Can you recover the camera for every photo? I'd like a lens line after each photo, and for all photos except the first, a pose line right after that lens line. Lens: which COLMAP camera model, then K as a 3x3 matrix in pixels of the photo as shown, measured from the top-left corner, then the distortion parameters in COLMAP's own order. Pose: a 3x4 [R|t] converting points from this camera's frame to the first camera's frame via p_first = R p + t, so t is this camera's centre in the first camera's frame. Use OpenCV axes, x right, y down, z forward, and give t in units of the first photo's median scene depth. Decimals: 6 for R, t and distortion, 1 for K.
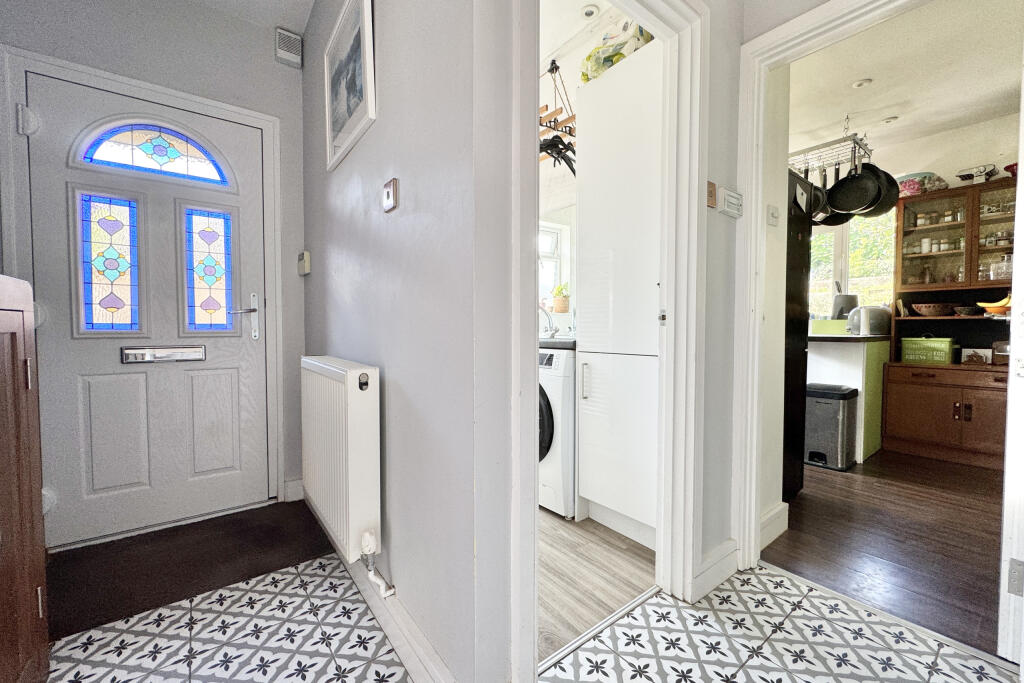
lens RADIAL K [[408.8, 0, 514.0], [0, 408.8, 340.7], [0, 0, 1]] dist [-0.004055, 0.000151]
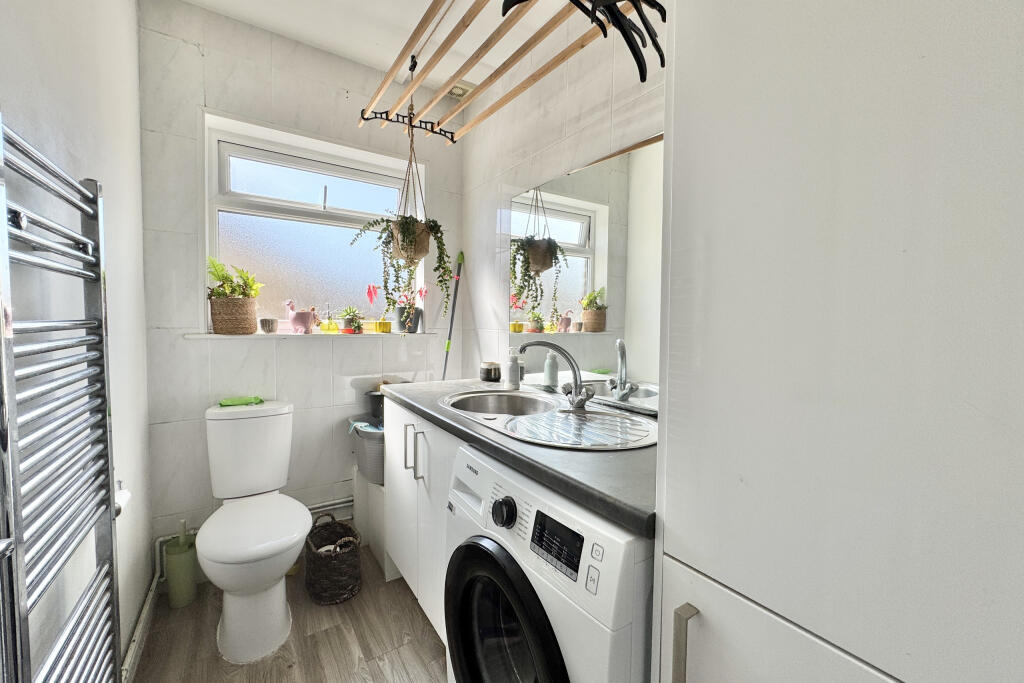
lens RADIAL K [[408.8, 0, 510.8], [0, 408.8, 341.7], [0, 0, 1]] dist [-0.004055, 0.000151]
pose [[0.997116, 0.014861, -0.074430, 0.030889], [-0.013865, 0.999808, 0.013879, -0.067237], [0.074621, -0.012807, 0.997130, 0.338012]]
